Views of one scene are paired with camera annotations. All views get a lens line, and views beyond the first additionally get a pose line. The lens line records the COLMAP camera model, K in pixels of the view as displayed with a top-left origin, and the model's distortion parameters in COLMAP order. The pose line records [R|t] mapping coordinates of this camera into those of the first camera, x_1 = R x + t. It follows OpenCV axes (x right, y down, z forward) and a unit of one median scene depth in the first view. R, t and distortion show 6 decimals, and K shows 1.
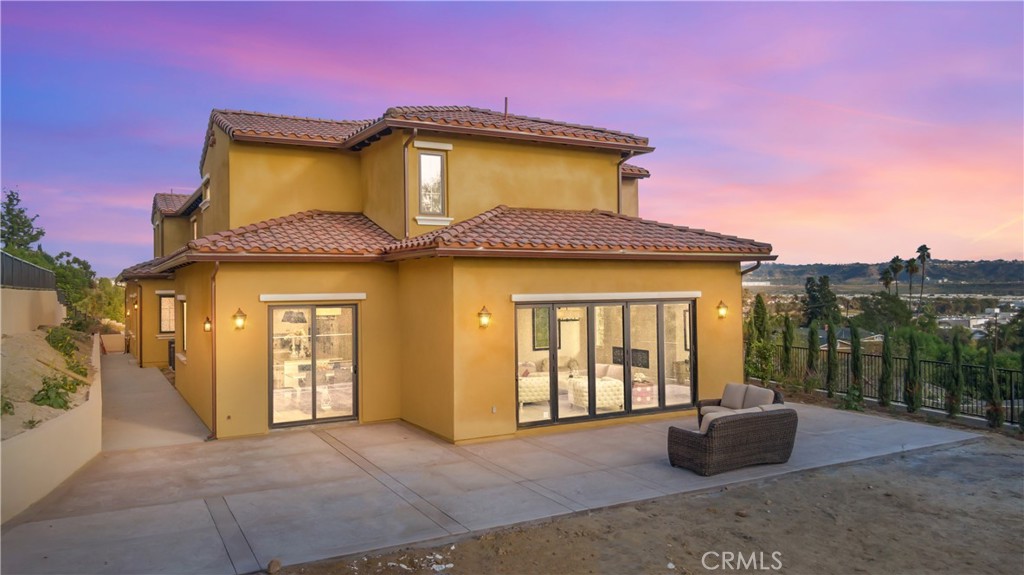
lens RADIAL K [[728.7, 0, 511.8], [0, 728.7, 273.1], [0, 0, 1]] dist [0.027737, -0.001125]
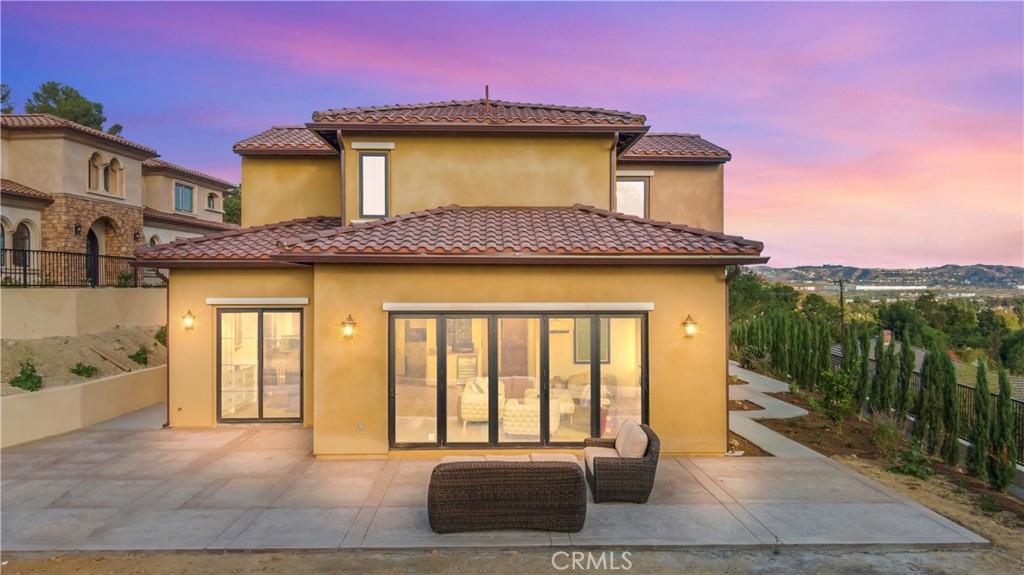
lens RADIAL K [[727.9, 0, 512.0], [0, 727.9, 287.5], [0, 0, 1]] dist [0.022569, 0.000124]
pose [[0.889582, 0.011217, -0.456637, 0.490465], [-0.001653, 0.999771, 0.021338, -0.008736], [0.456772, -0.018227, 0.889397, 0.223151]]
